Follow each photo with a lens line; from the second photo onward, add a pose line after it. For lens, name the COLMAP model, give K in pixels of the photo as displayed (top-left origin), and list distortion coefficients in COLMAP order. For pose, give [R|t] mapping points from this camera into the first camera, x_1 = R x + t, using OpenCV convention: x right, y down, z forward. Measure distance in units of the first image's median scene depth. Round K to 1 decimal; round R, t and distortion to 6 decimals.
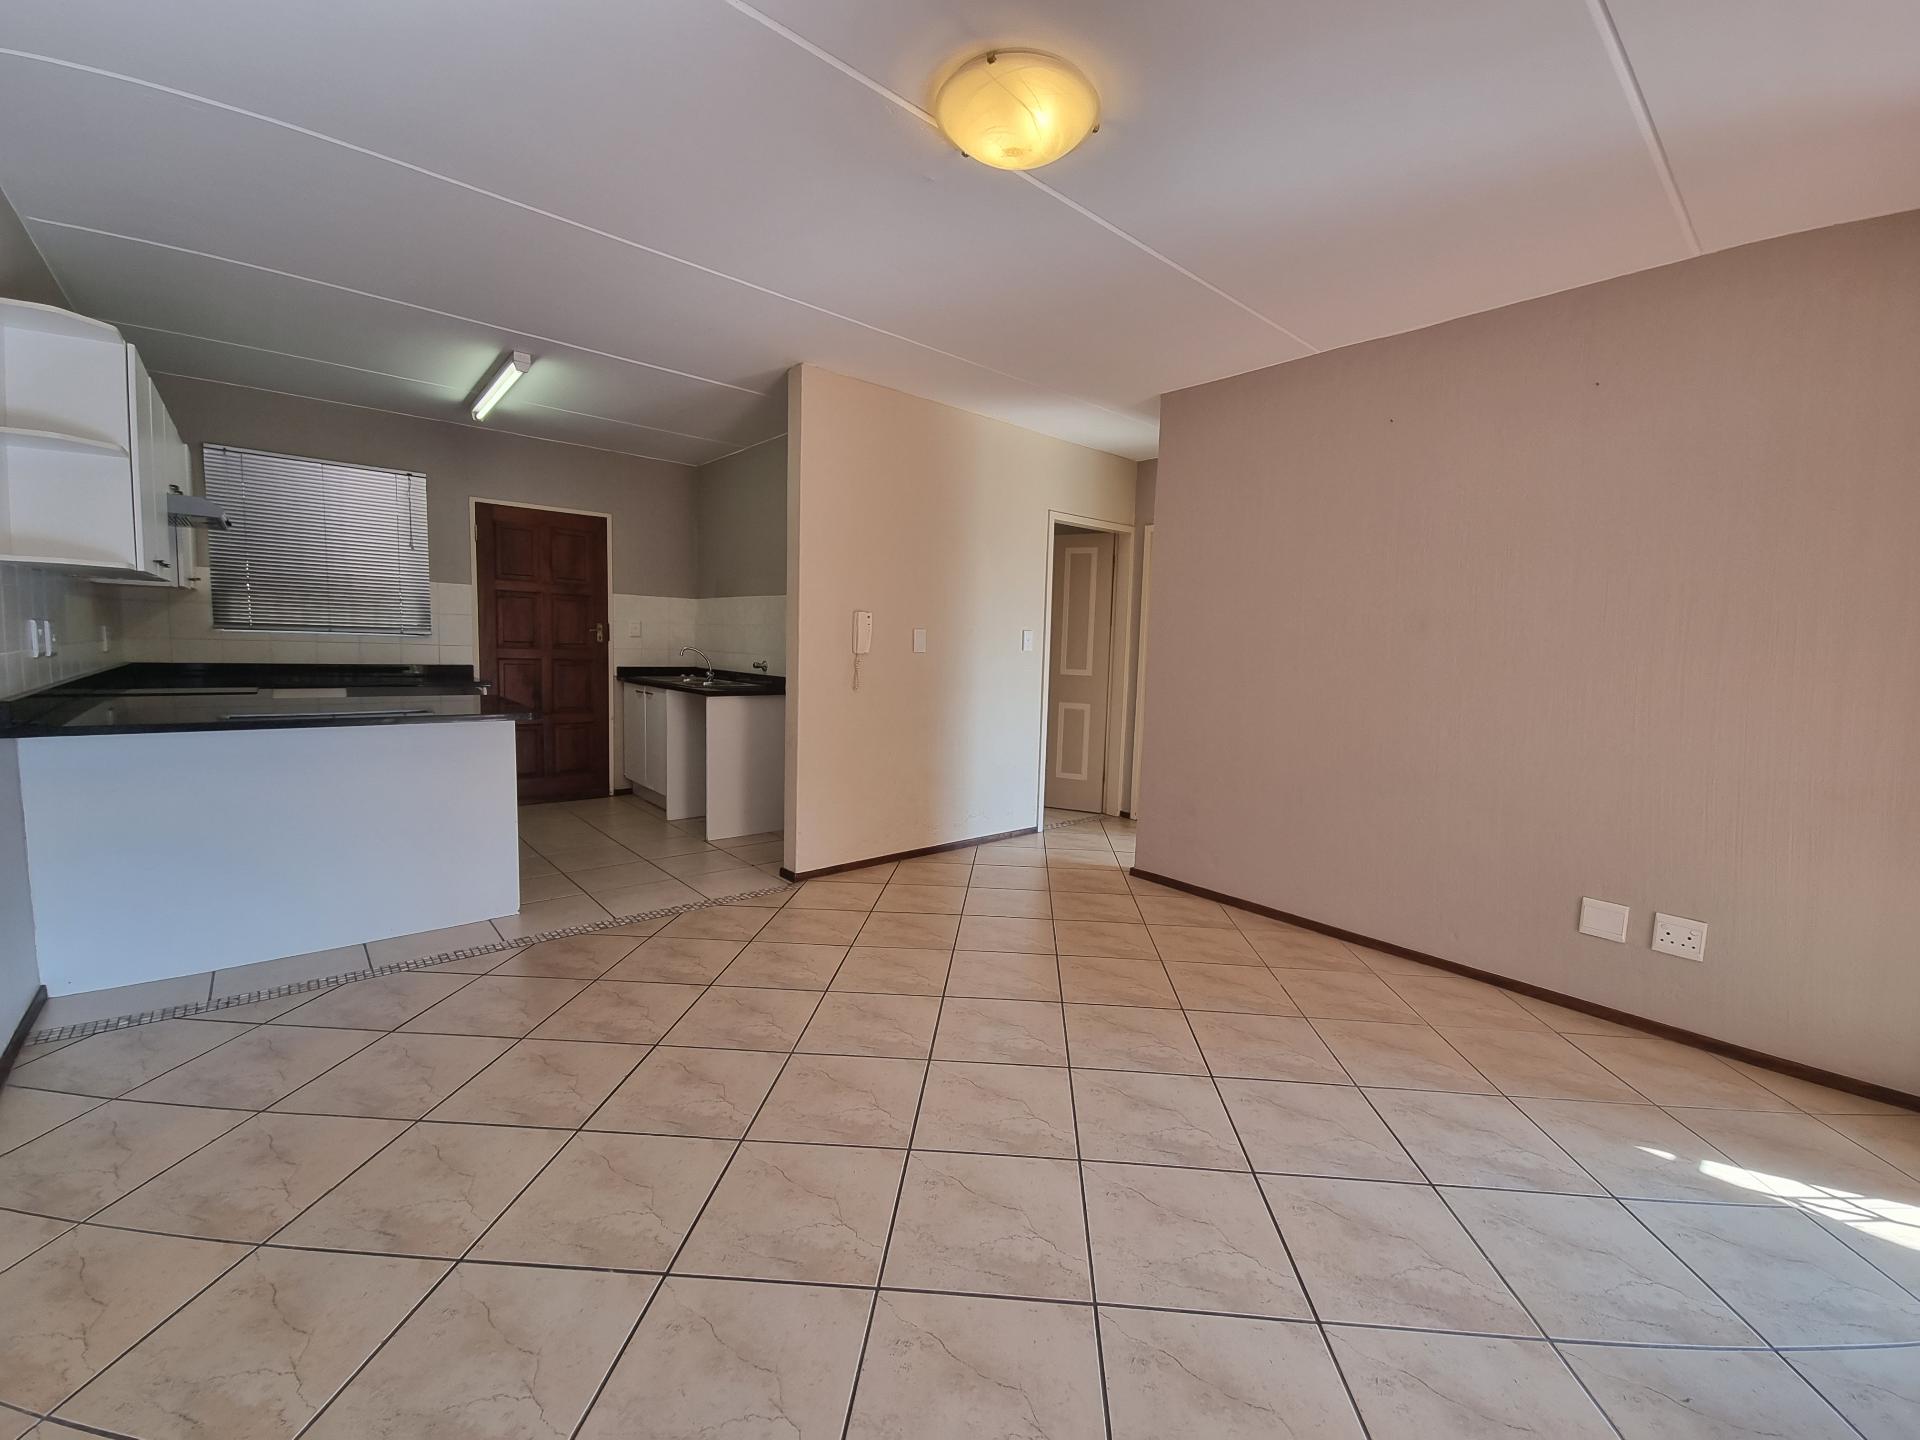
lens RADIAL K [[782.4, 0, 980.5], [0, 782.4, 721.7], [0, 0, 1]] dist [0.010377, -0.004881]
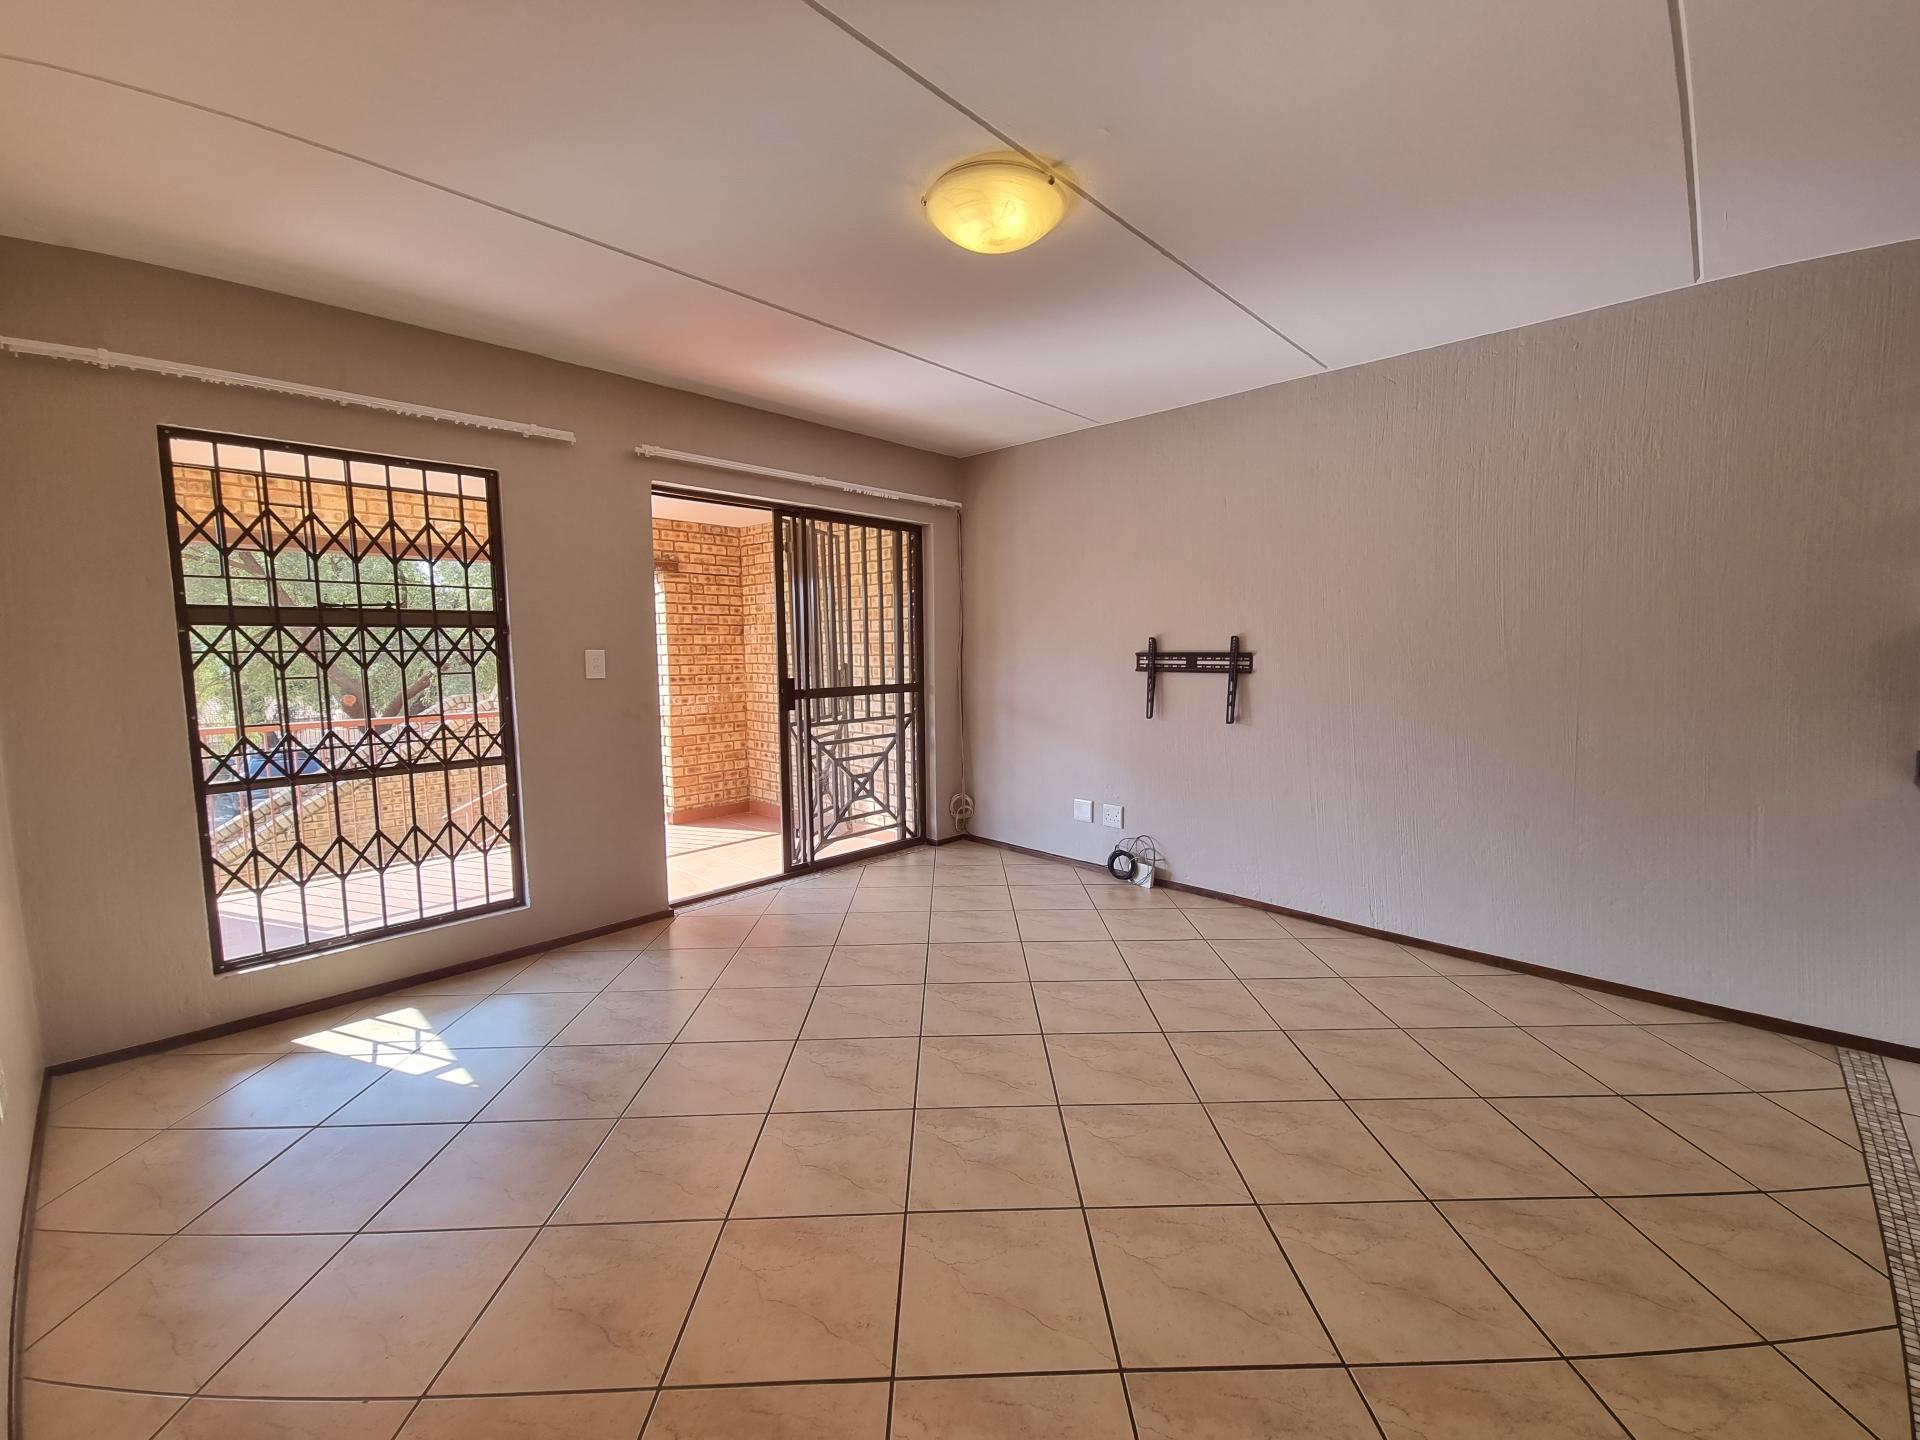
lens RADIAL K [[775.0, 0, 960.0], [0, 775.0, 720.0], [0, 0, 1]] dist [-0.018067, -0.004637]
pose [[-0.997604, -0.018865, -0.066568, 0.057010], [-0.031678, 0.979884, 0.197037, -0.096712], [0.061512, 0.198674, -0.978133, 0.809972]]
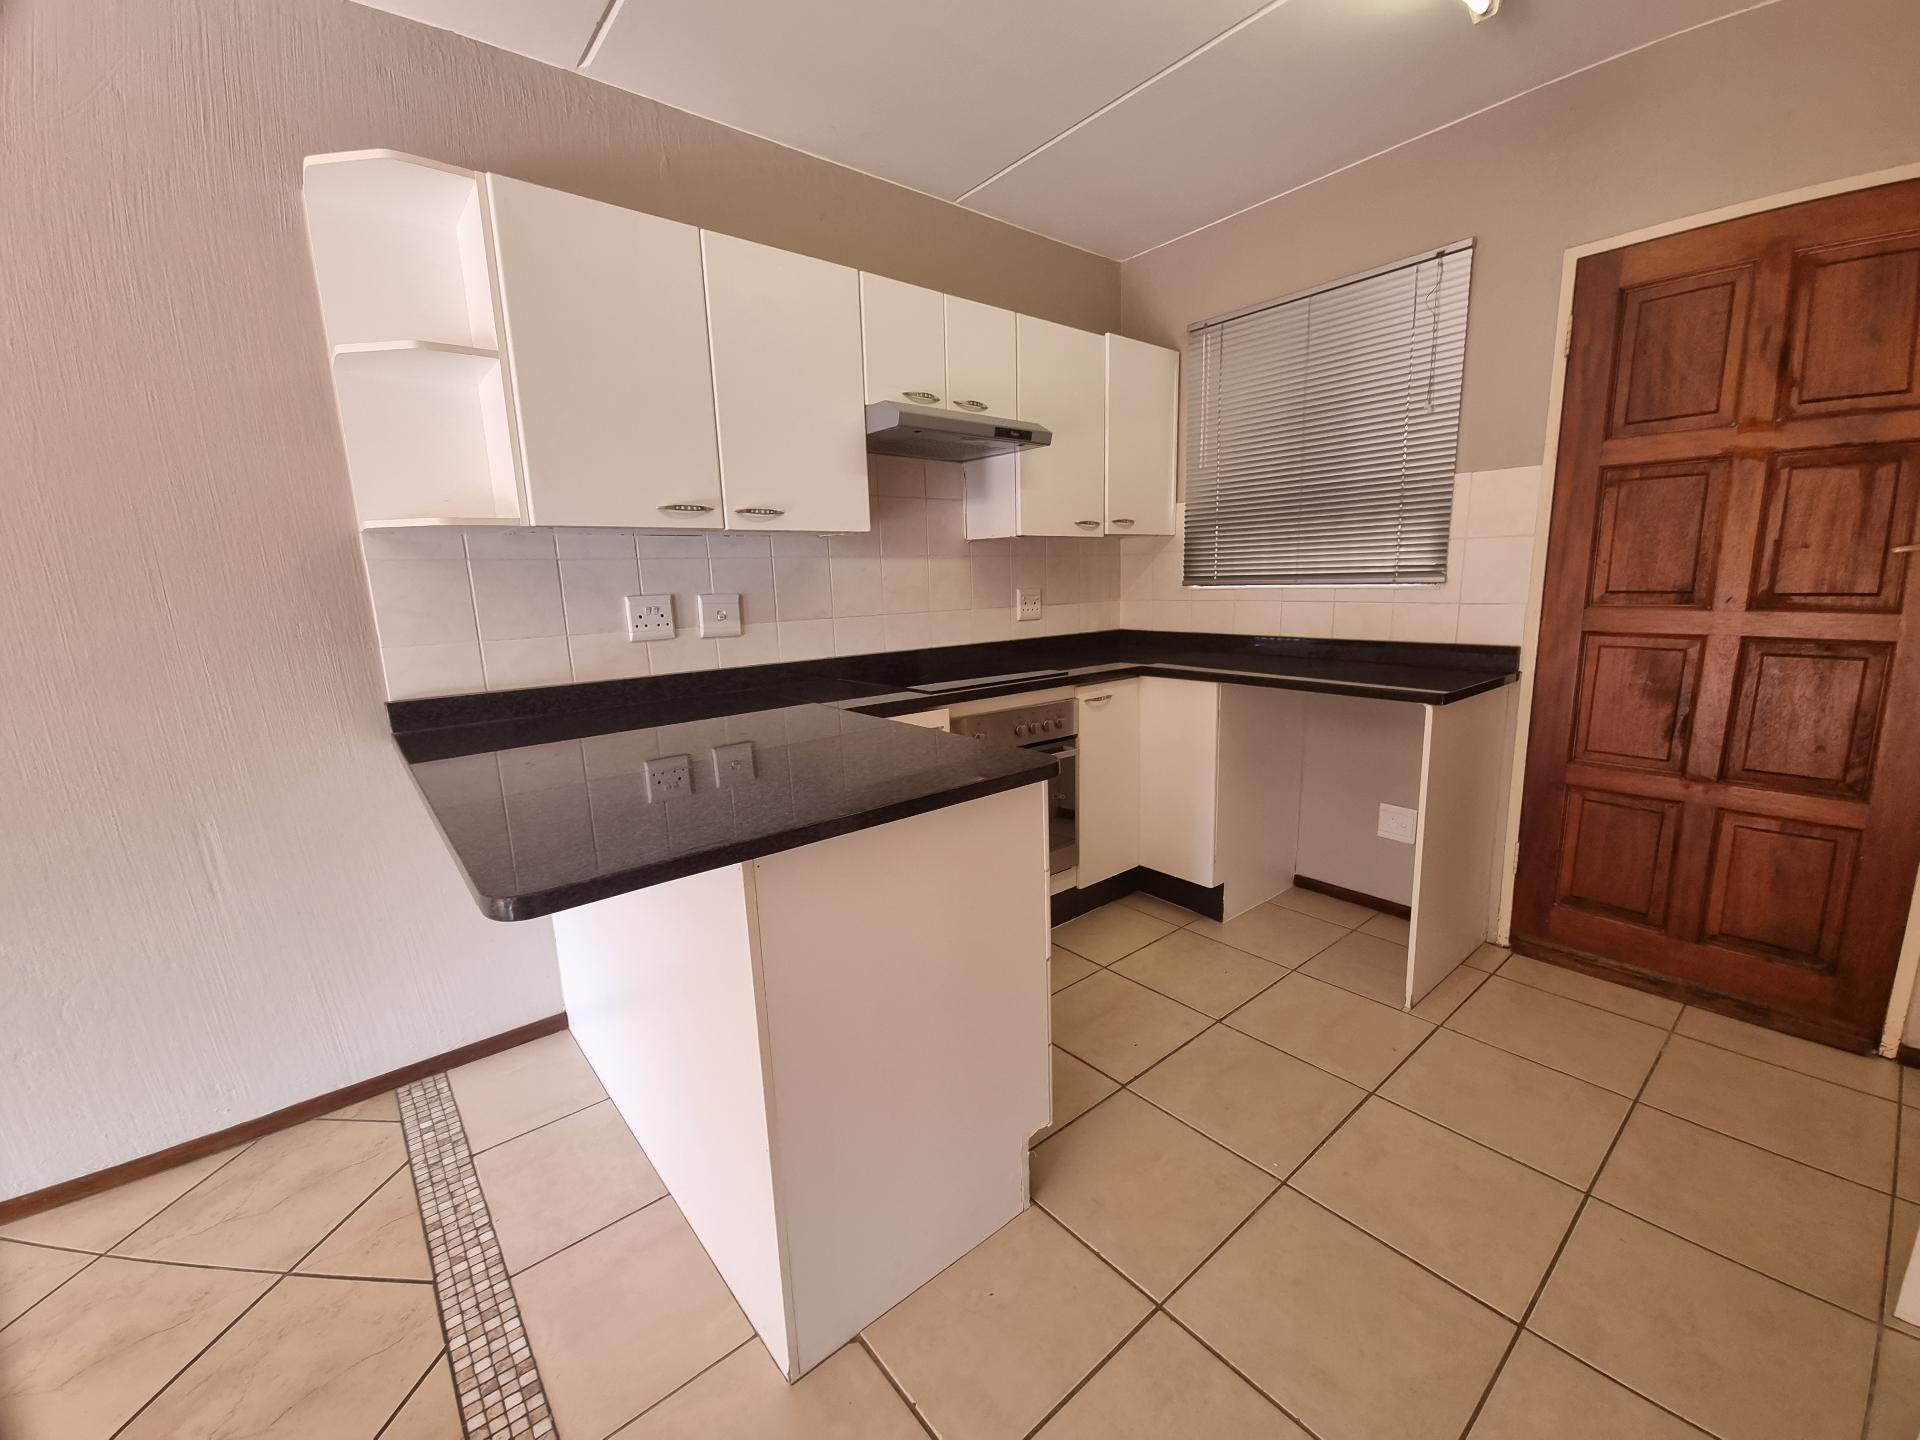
lens RADIAL K [[782.4, 0, 980.5], [0, 782.4, 721.7], [0, 0, 1]] dist [0.010377, -0.004881]
pose [[-0.020959, 0.149064, -0.988605, -0.182971], [-0.071515, 0.986066, 0.150198, -0.075551], [0.997219, 0.073848, -0.010006, 0.699825]]
